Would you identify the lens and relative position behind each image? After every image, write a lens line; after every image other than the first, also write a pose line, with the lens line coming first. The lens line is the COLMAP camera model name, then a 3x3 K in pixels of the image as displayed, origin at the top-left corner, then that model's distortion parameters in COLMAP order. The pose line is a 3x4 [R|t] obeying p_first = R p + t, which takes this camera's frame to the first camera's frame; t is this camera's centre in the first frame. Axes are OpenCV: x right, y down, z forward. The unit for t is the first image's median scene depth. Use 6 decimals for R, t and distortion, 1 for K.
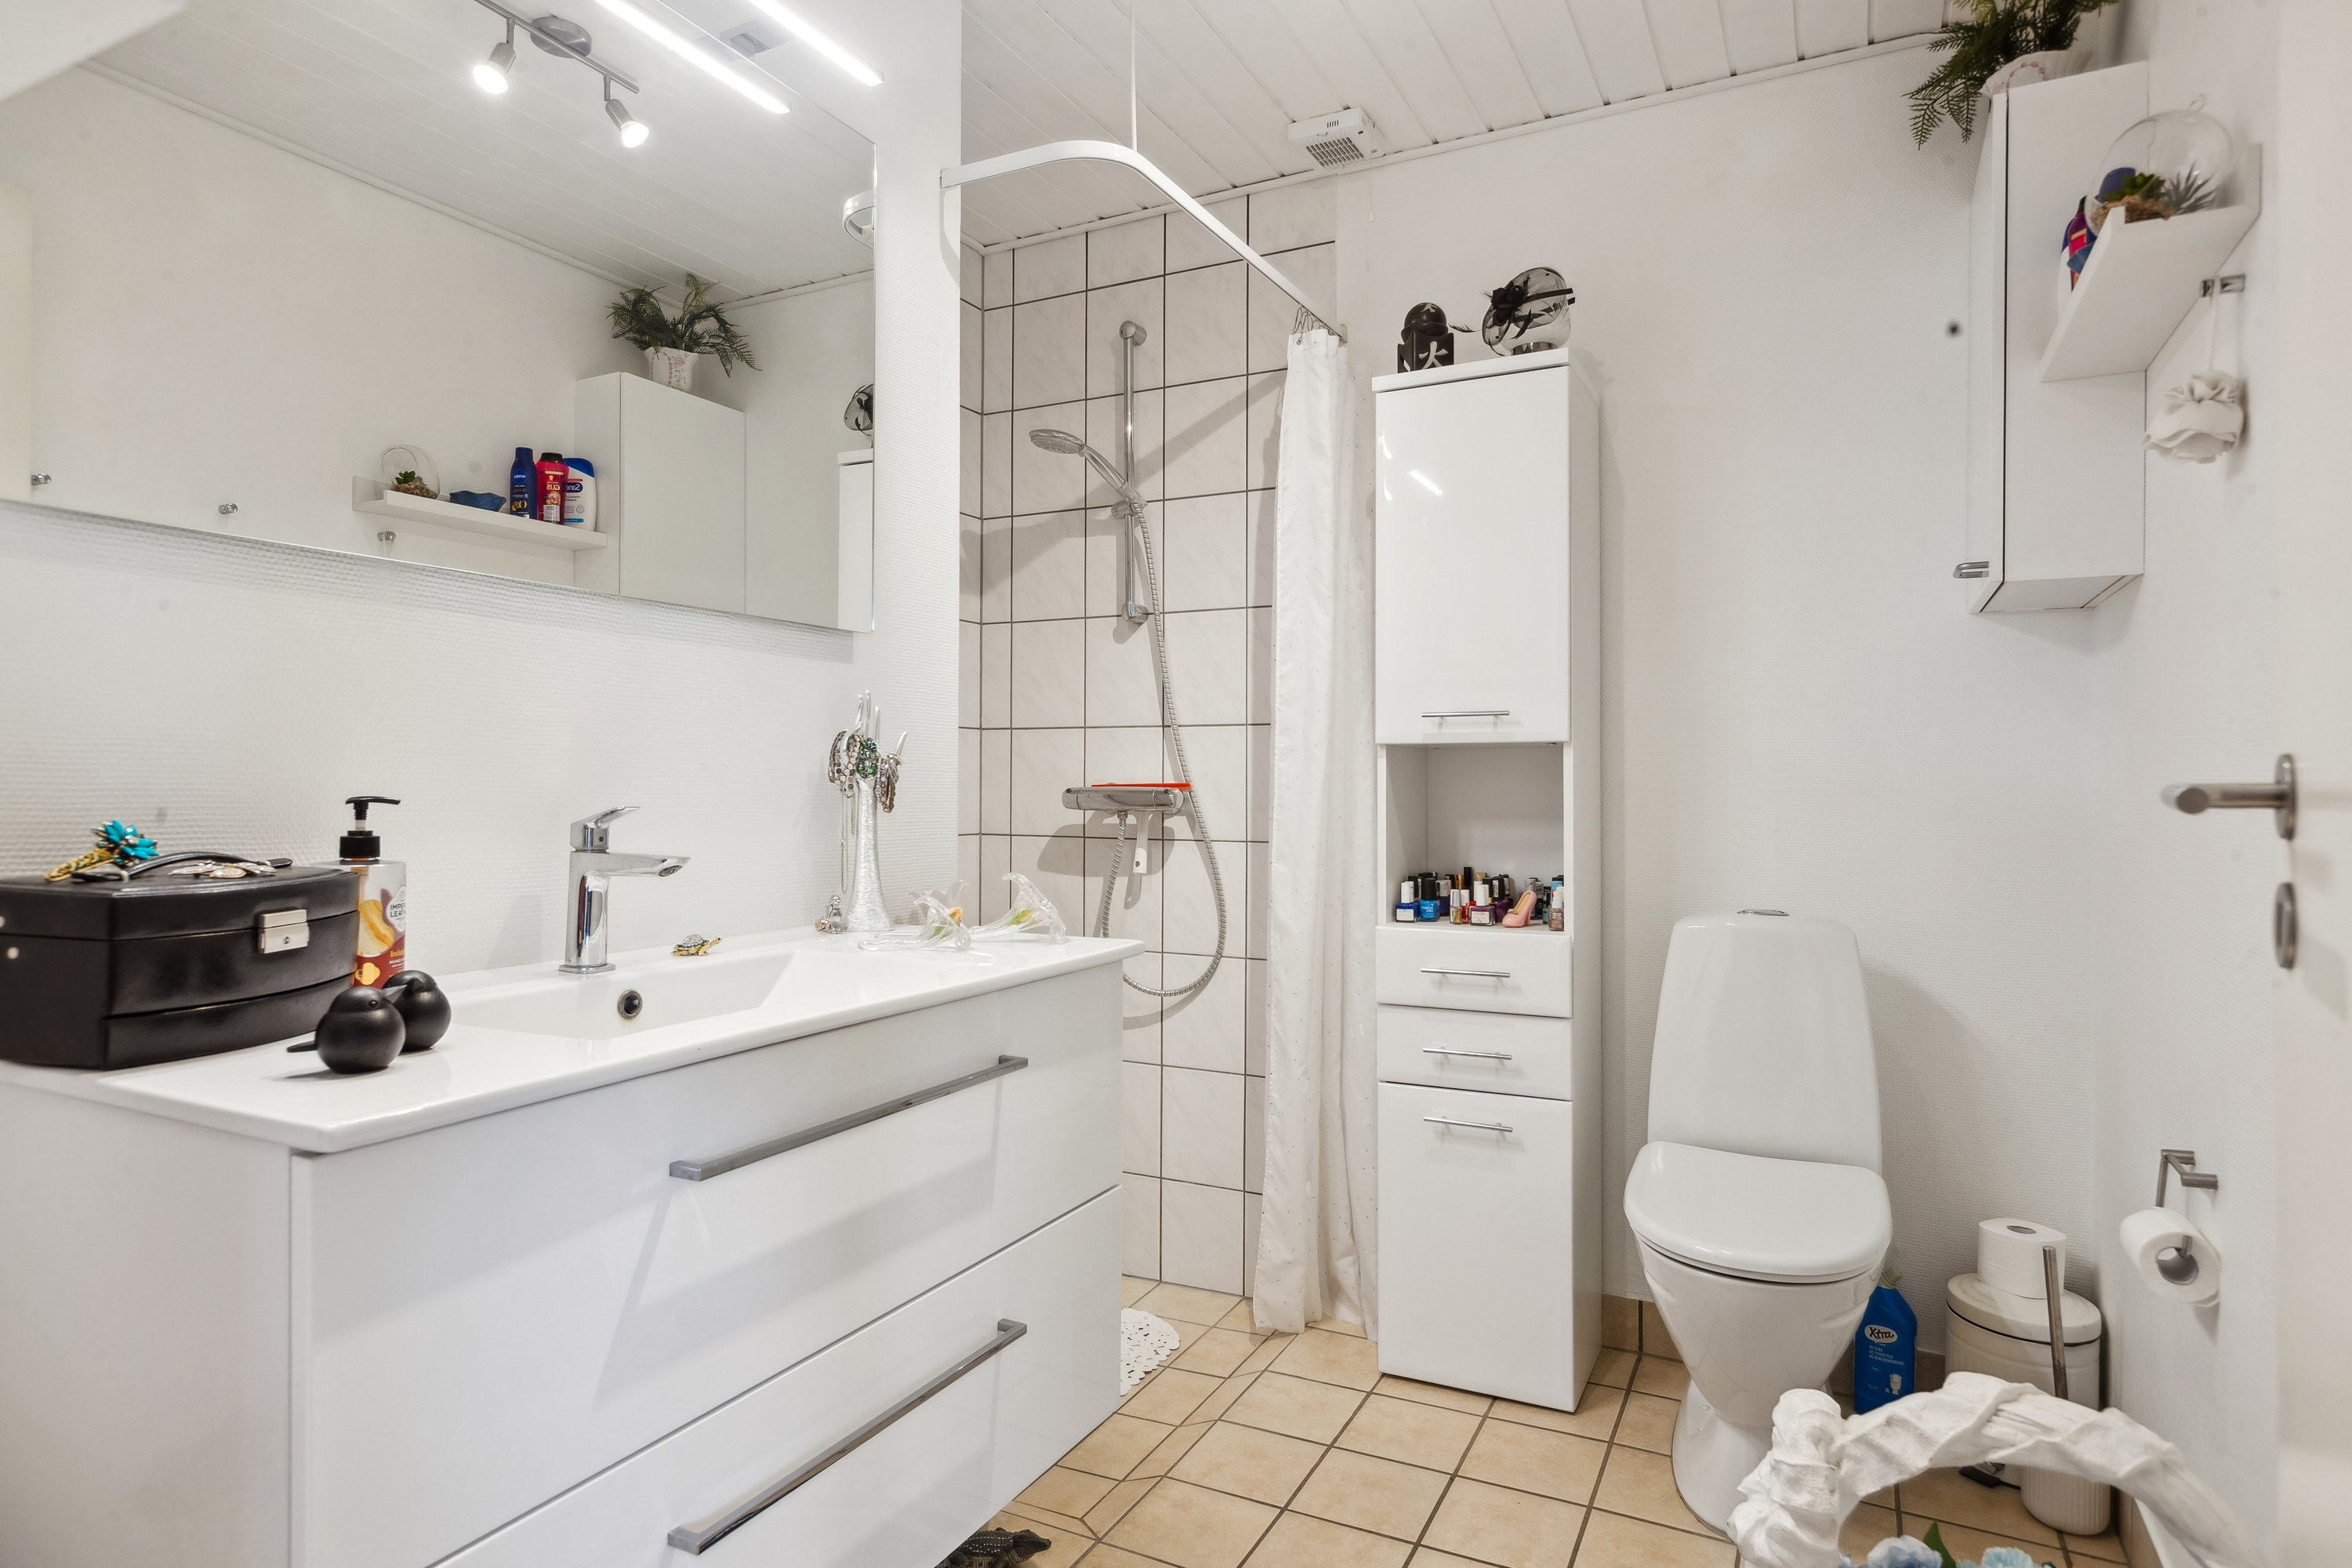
lens RADIAL K [[1627.6, 0, 1176.0], [0, 1627.6, 784.0], [0, 0, 1]] dist [0.005684, 0.006960]
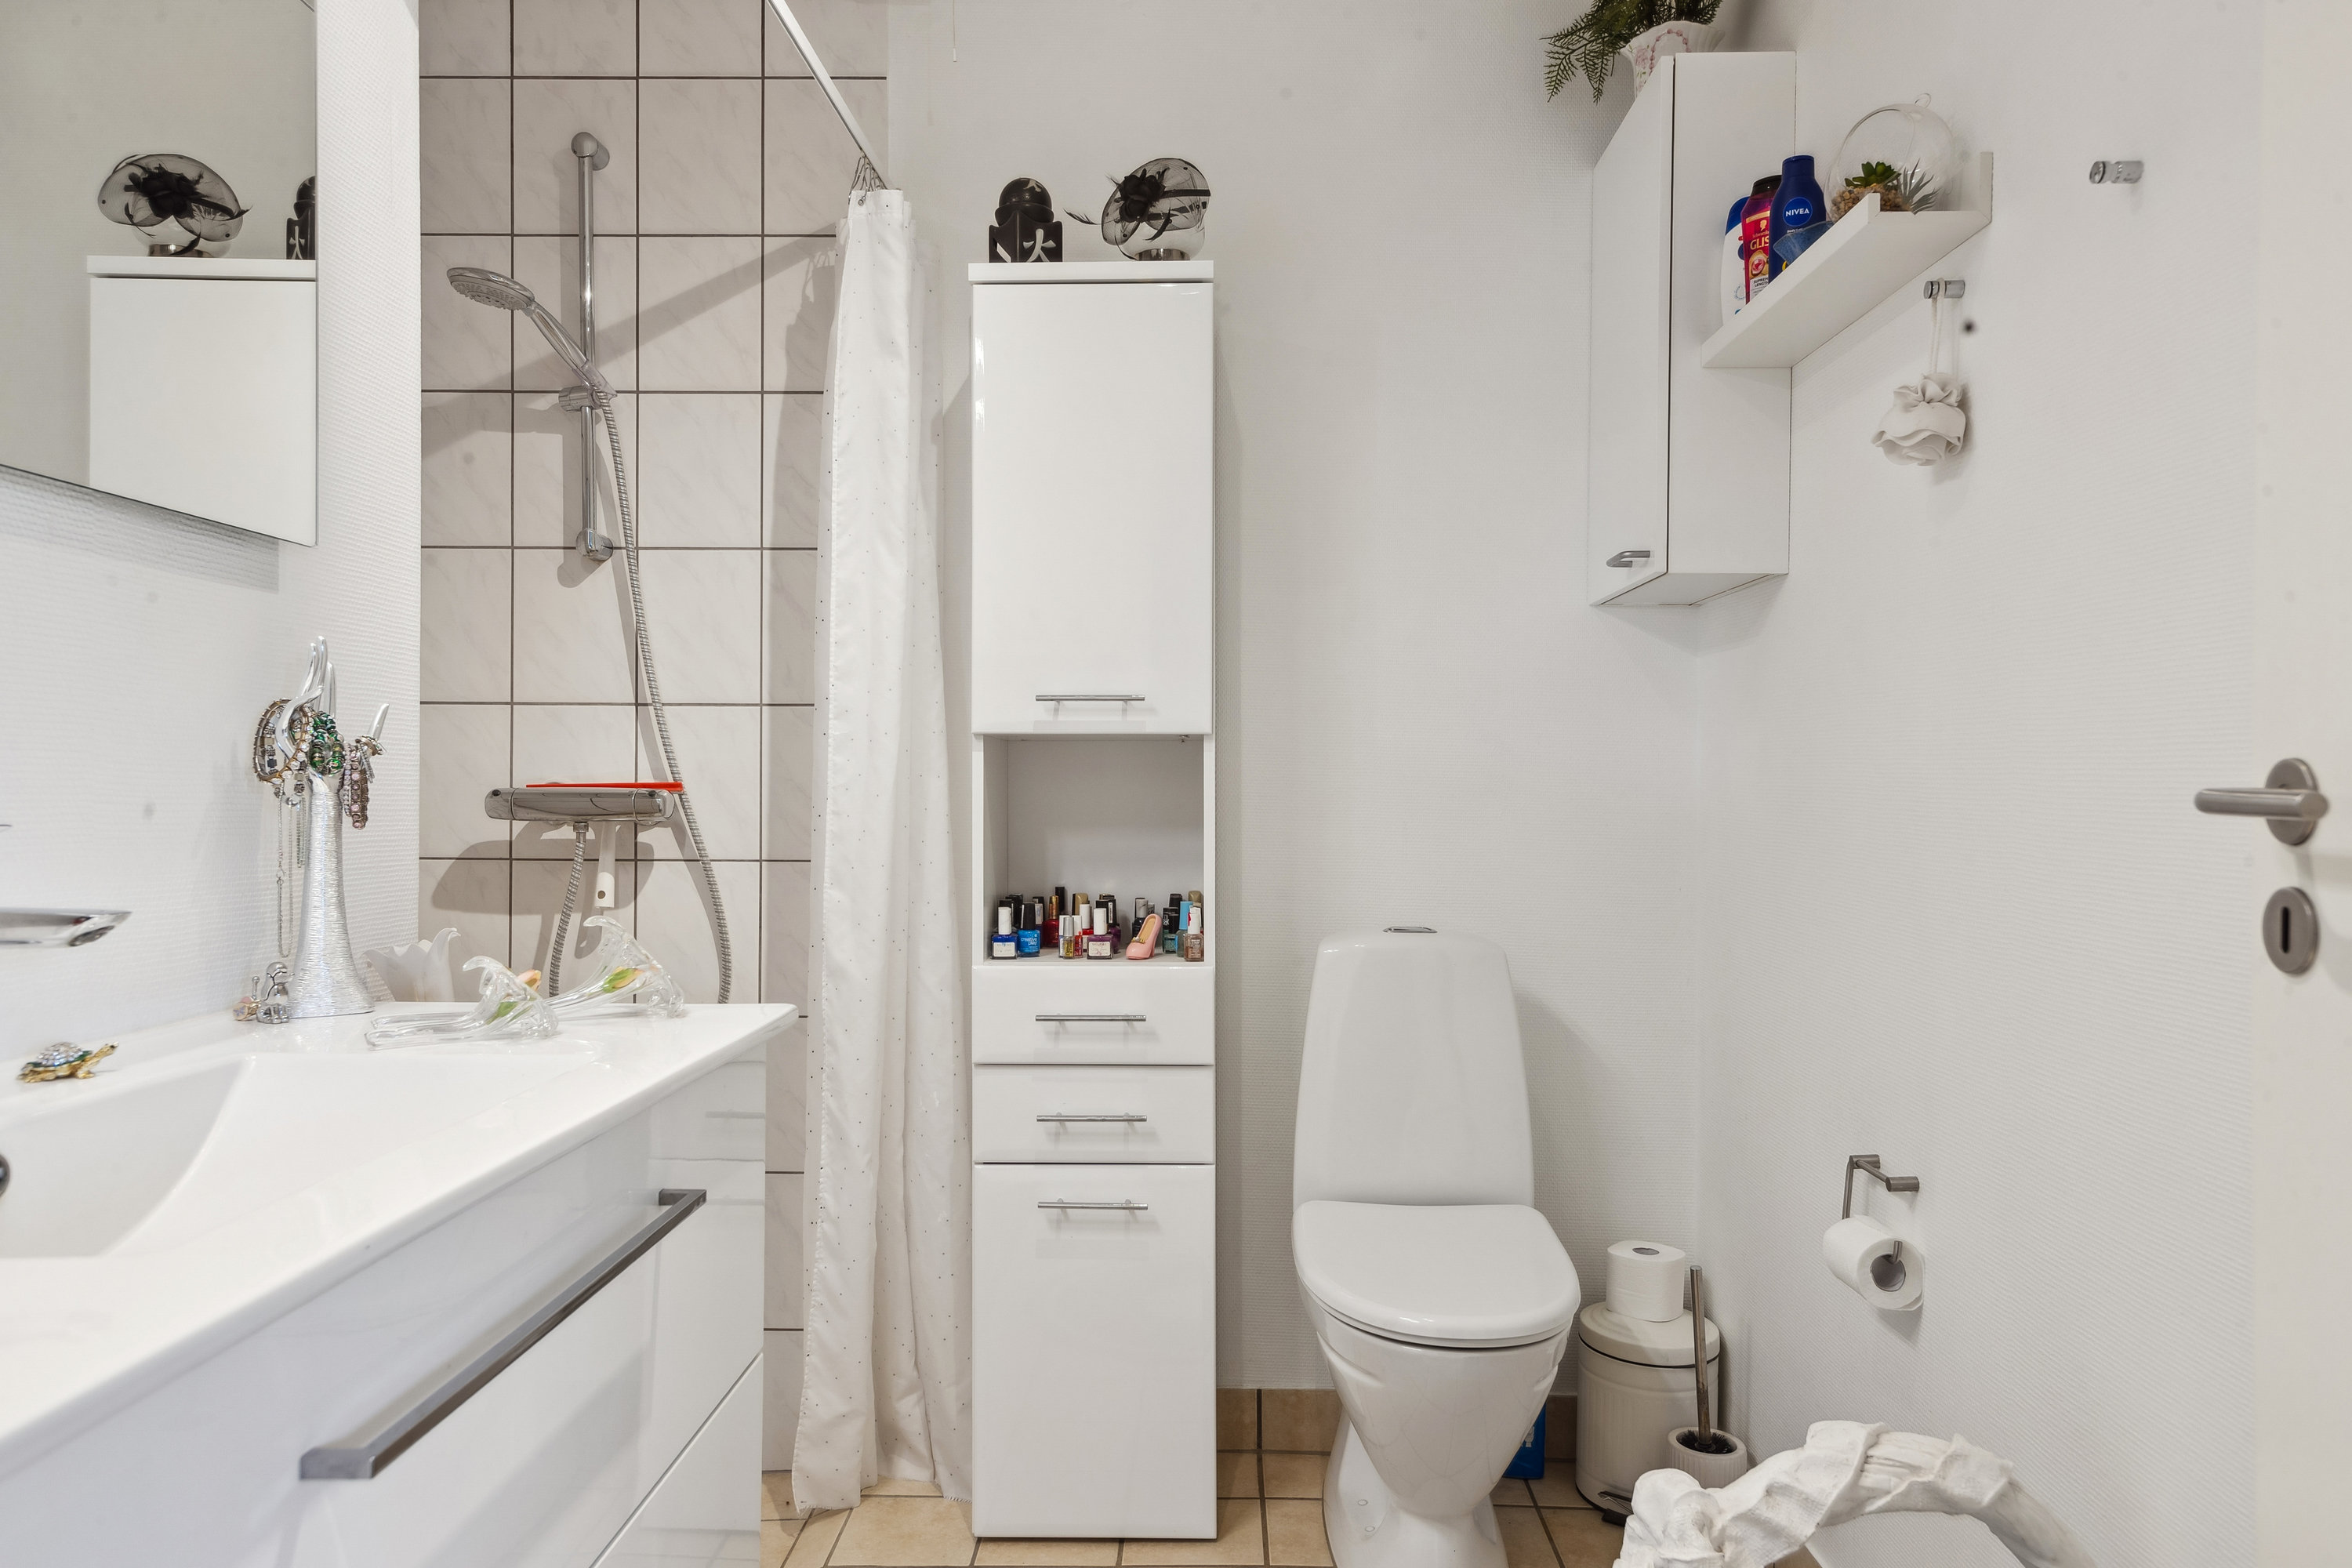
lens RADIAL K [[1848.8, 0, 1176.0], [0, 1848.8, 784.0], [0, 0, 1]] dist [0.033205, 0.006408]
pose [[0.859115, 0.000972, 0.511782, -0.256578], [-0.001988, 0.999997, 0.001438, -0.001627], [-0.511779, -0.002253, 0.859114, 0.191525]]
